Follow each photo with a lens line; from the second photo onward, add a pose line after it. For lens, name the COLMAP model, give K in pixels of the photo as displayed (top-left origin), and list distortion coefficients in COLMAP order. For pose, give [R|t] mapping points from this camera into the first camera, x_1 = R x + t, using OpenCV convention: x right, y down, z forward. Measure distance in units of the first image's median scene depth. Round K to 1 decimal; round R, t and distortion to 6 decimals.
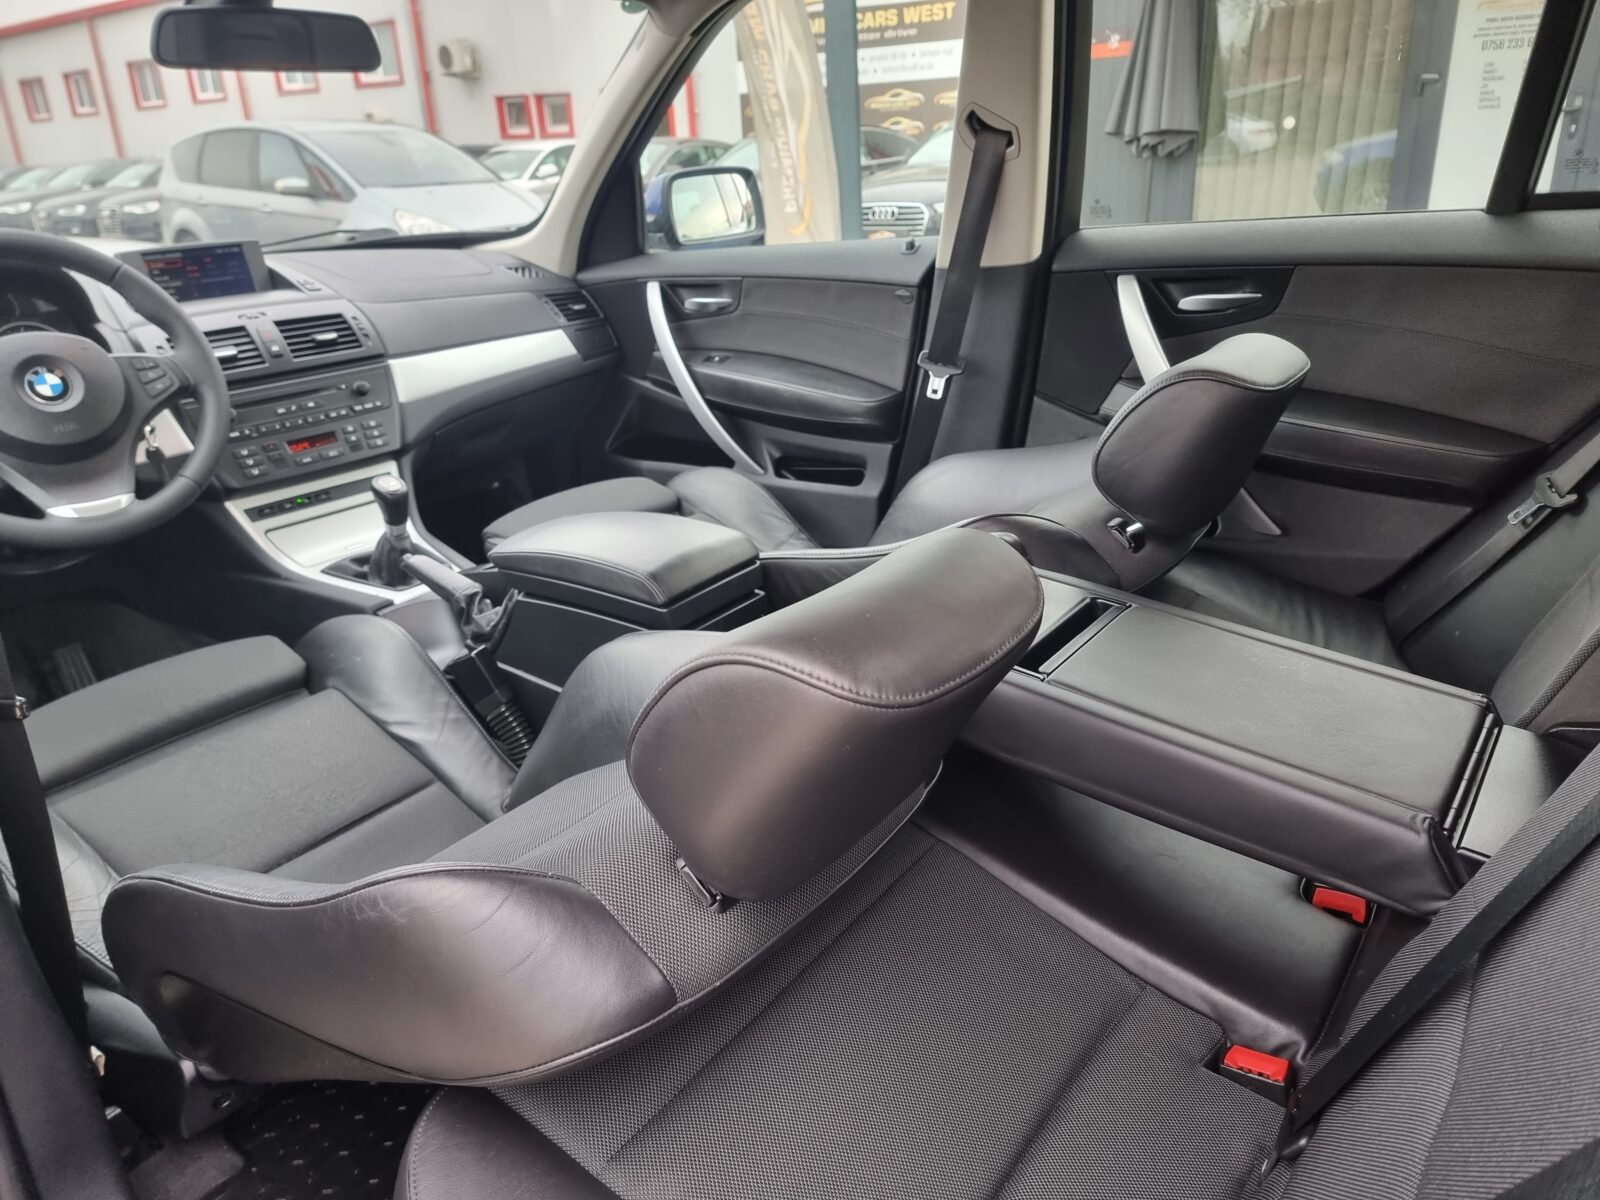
lens RADIAL K [[1112.6, 0, 804.3], [0, 1112.6, 593.1], [0, 0, 1]] dist [0.055753, -0.033614]
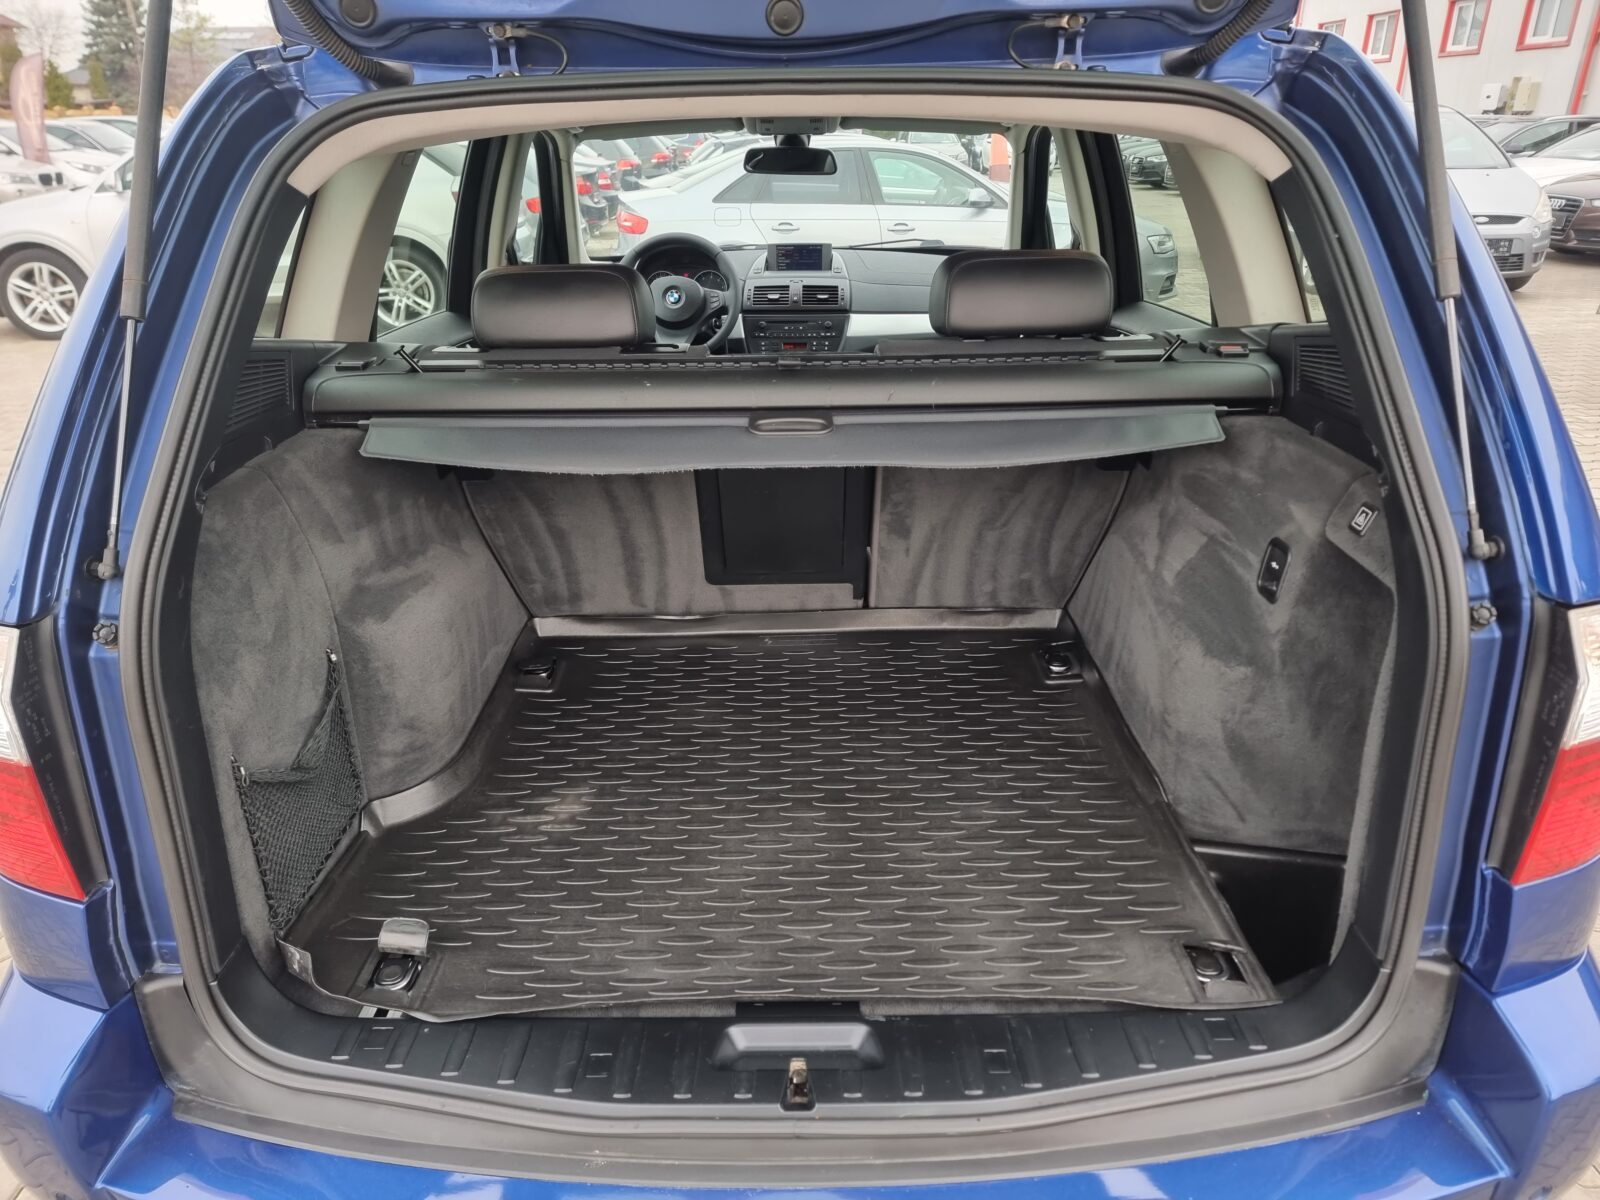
lens RADIAL K [[1118.1, 0, 800.0], [0, 1118.1, 600.0], [0, 0, 1]] dist [0.105023, -0.098509]
pose [[0.604967, 0.346643, -0.716836, 1.143286], [-0.317928, 0.930546, 0.181675, -0.073045], [0.730025, 0.117995, 0.673158, -0.311650]]
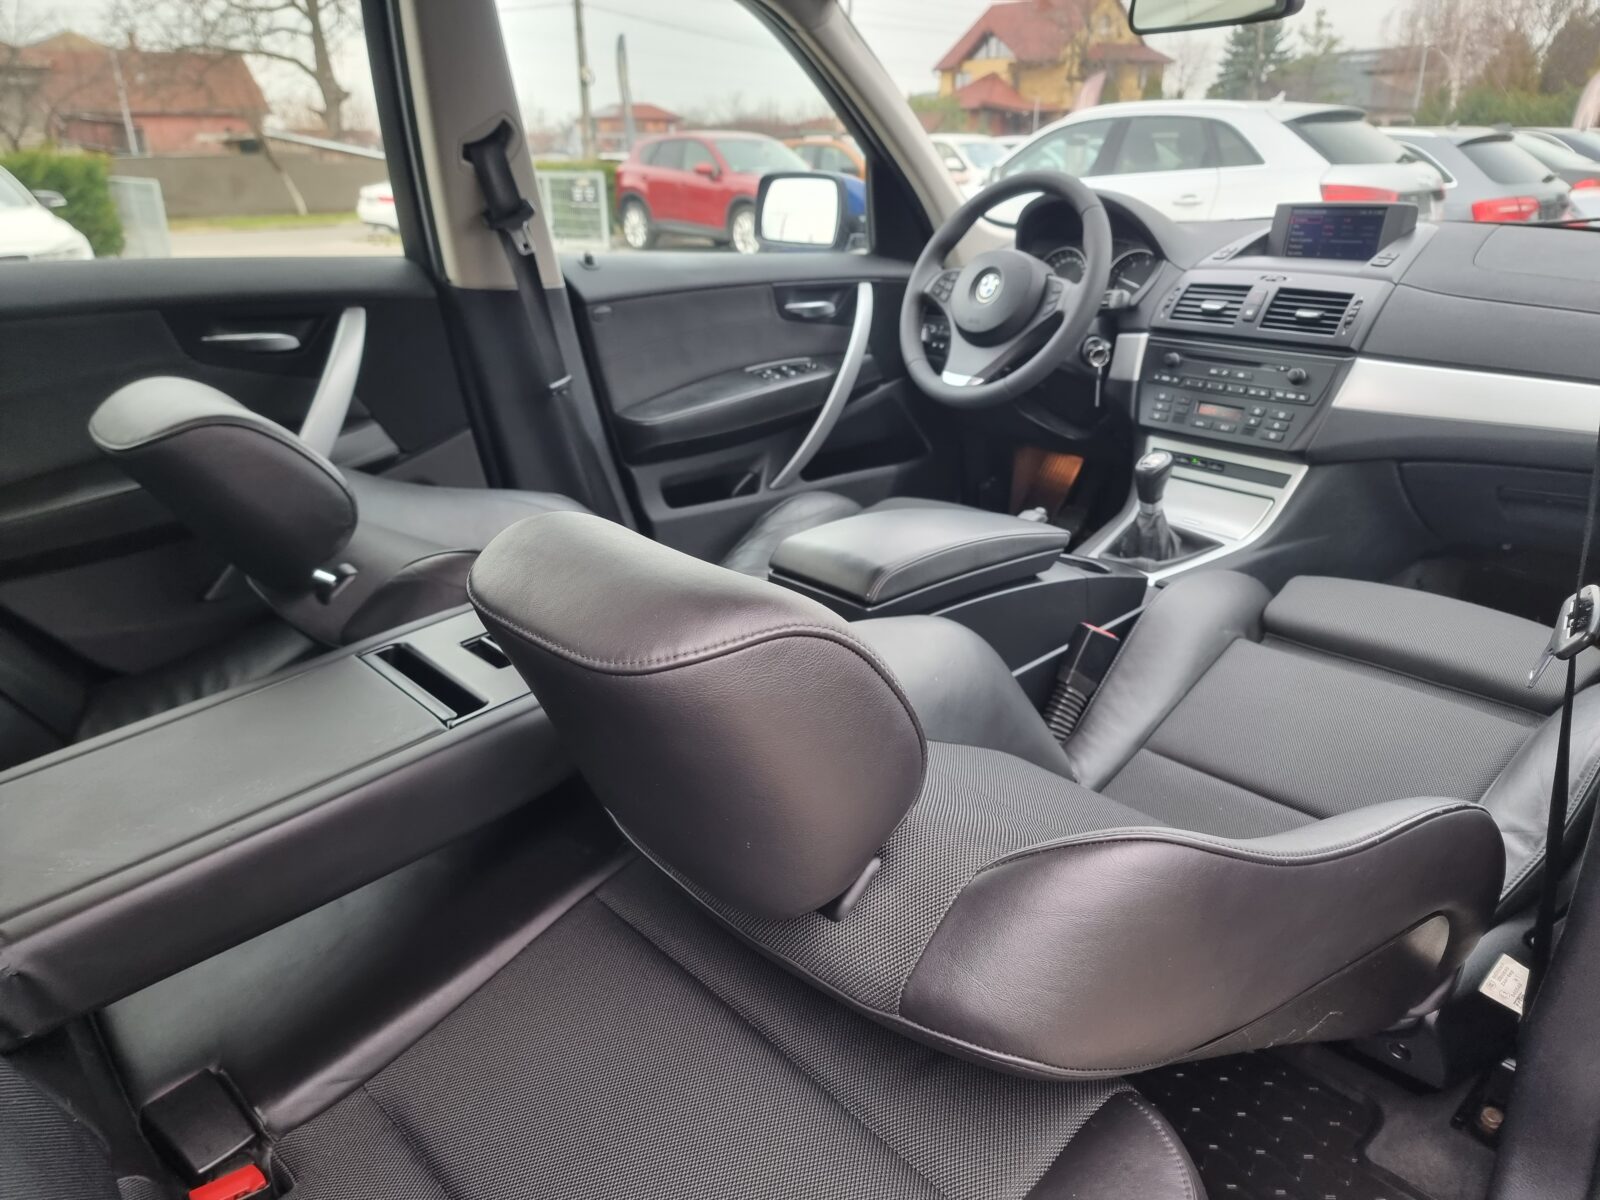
lens RADIAL K [[1101.9, 0, 826.3], [0, 1101.9, 614.5], [0, 0, 1]] dist [0.053805, -0.037952]
pose [[-0.188418, 0.417342, -0.889002, 0.536729], [-0.346221, 0.818872, 0.457799, -0.296580], [0.919037, 0.394048, -0.009798, 0.719643]]
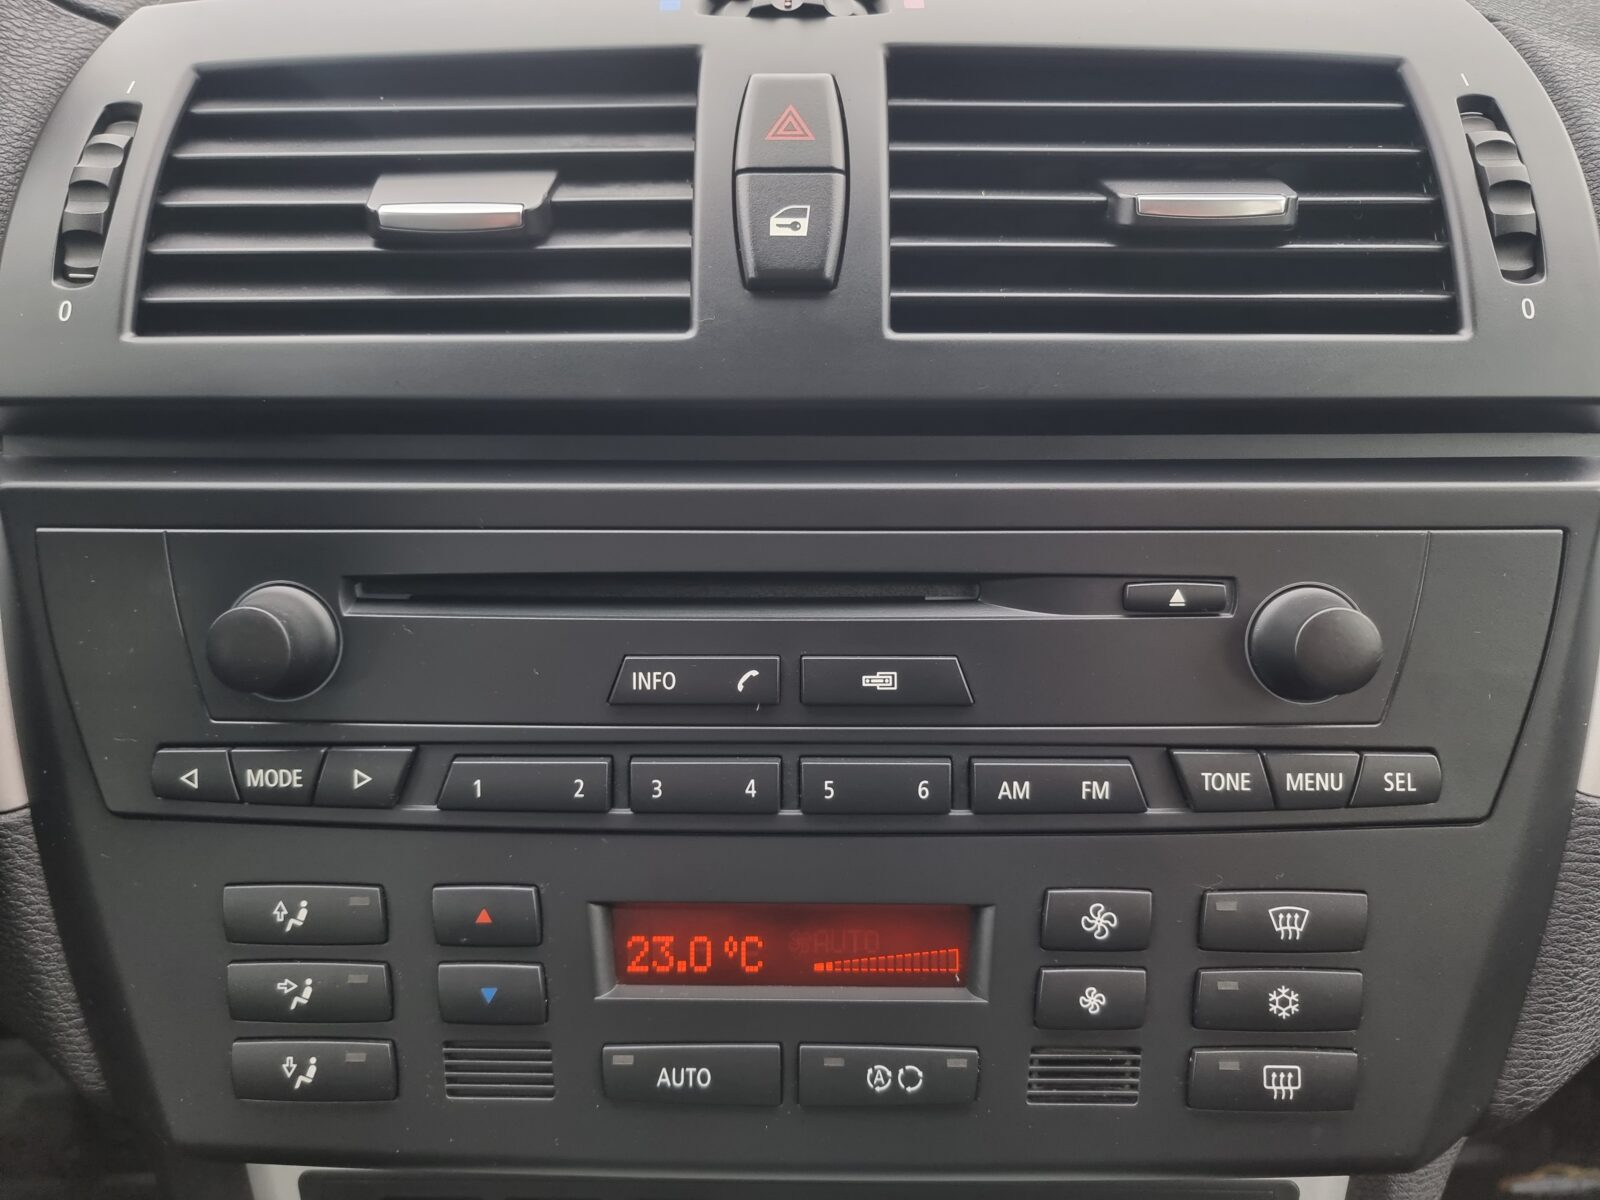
lens RADIAL K [[1343.9, 0, 800.0], [0, 1343.9, 600.0], [0, 0, 1]] dist [-0.004104, -0.000681]
pose [[0.638744, 0.317962, -0.700647, -0.318376], [-0.318126, 0.938275, 0.135781, -0.184050], [0.700572, 0.136165, 0.700469, 0.832467]]
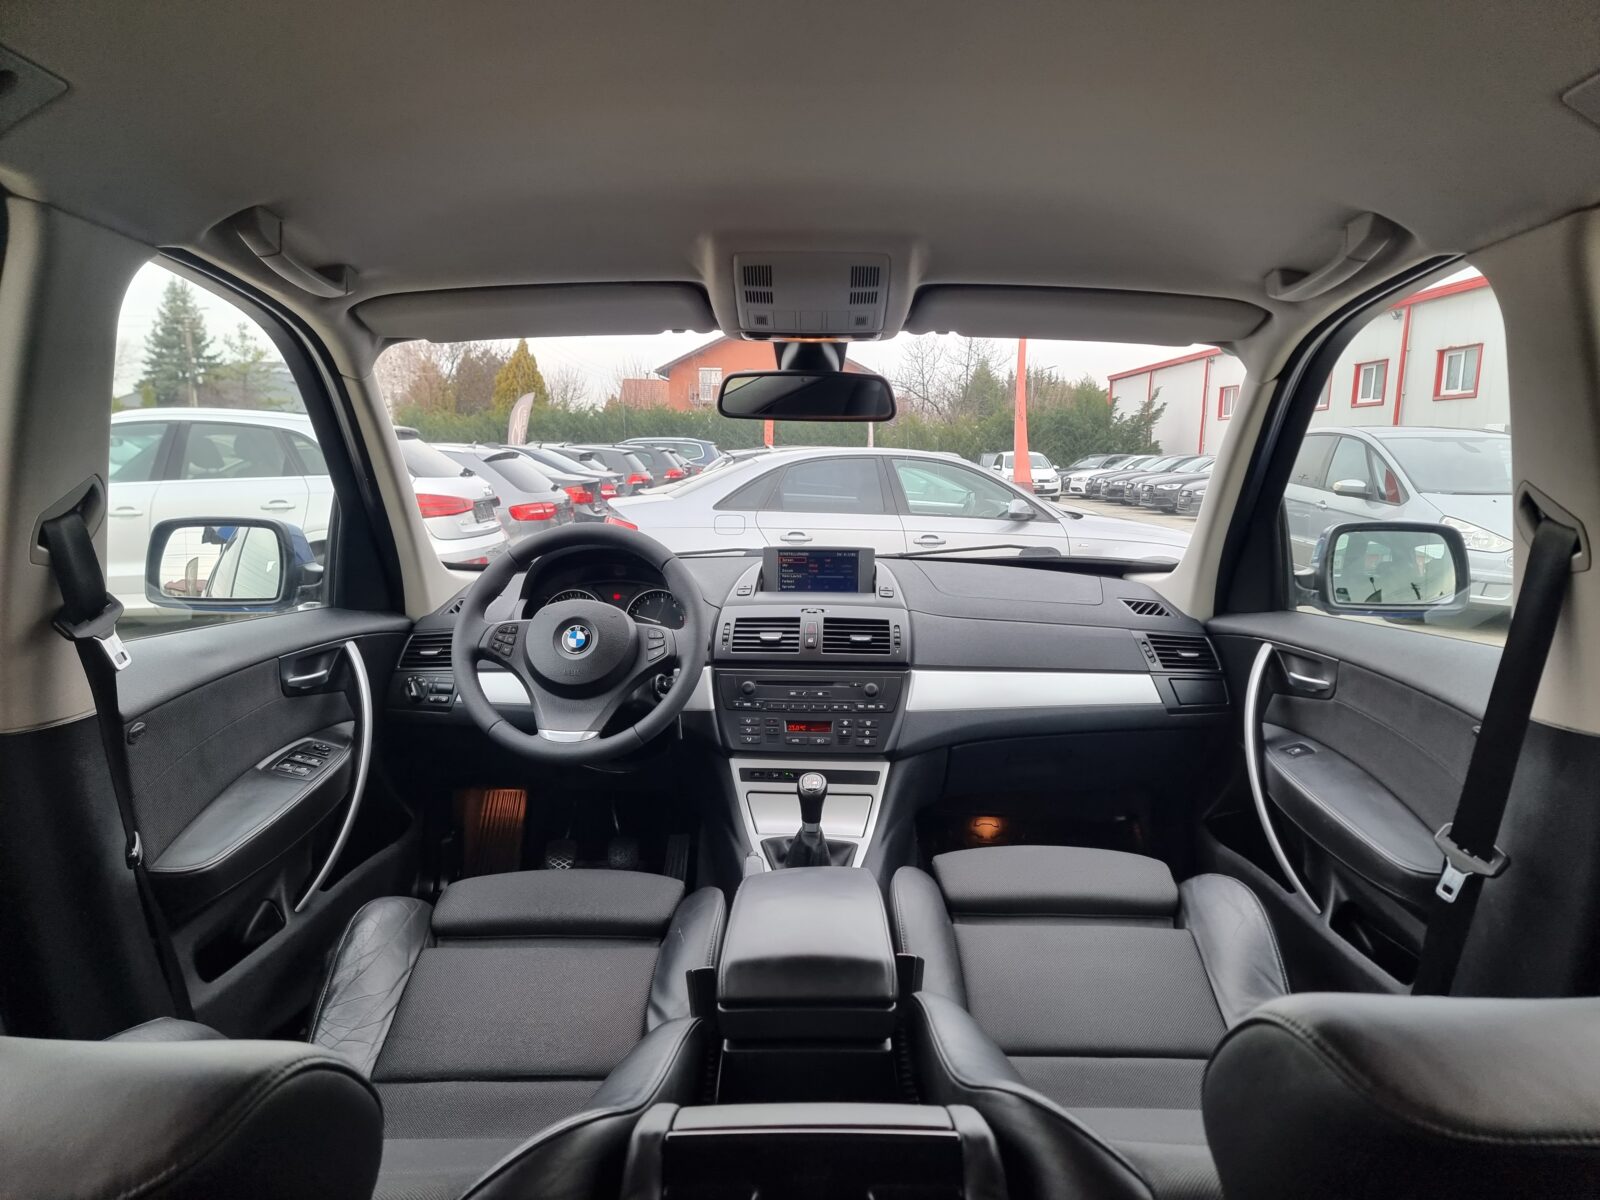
lens RADIAL K [[1116.2, 0, 811.8], [0, 1116.2, 603.2], [0, 0, 1]] dist [0.084401, -0.059405]
pose [[0.603842, 0.157500, -0.781389, 0.377246], [-0.334768, 0.939750, -0.069282, -0.162998], [0.723399, 0.303419, 0.620186, 0.270625]]
